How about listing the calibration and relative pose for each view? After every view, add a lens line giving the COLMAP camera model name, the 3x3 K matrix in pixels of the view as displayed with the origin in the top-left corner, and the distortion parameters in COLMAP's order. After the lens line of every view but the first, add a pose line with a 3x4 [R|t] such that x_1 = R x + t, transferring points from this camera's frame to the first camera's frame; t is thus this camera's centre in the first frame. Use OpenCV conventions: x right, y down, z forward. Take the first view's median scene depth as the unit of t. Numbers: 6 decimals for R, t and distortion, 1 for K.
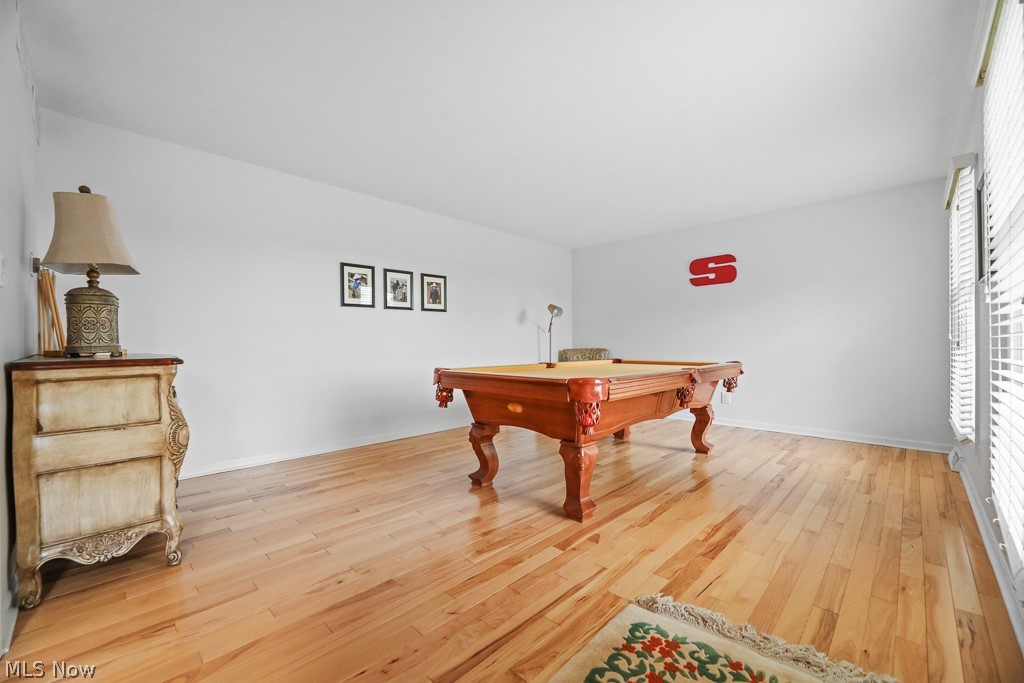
lens RADIAL K [[415.2, 0, 506.8], [0, 415.2, 340.8], [0, 0, 1]] dist [0.001459, 0.000112]
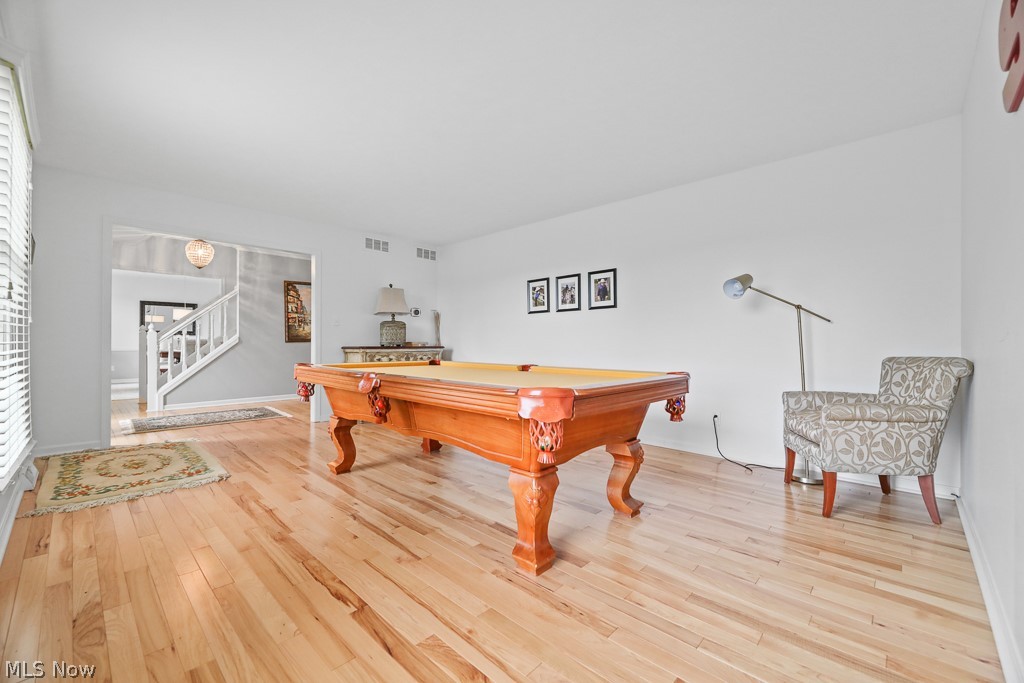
lens RADIAL K [[415.2, 0, 506.9], [0, 415.2, 342.7], [0, 0, 1]] dist [0.001459, 0.000112]
pose [[0.010117, 0.000188, -0.999949, 0.814991], [-0.001648, 0.999999, 0.000172, 0.006476], [0.999947, 0.001646, 0.010117, 0.823215]]
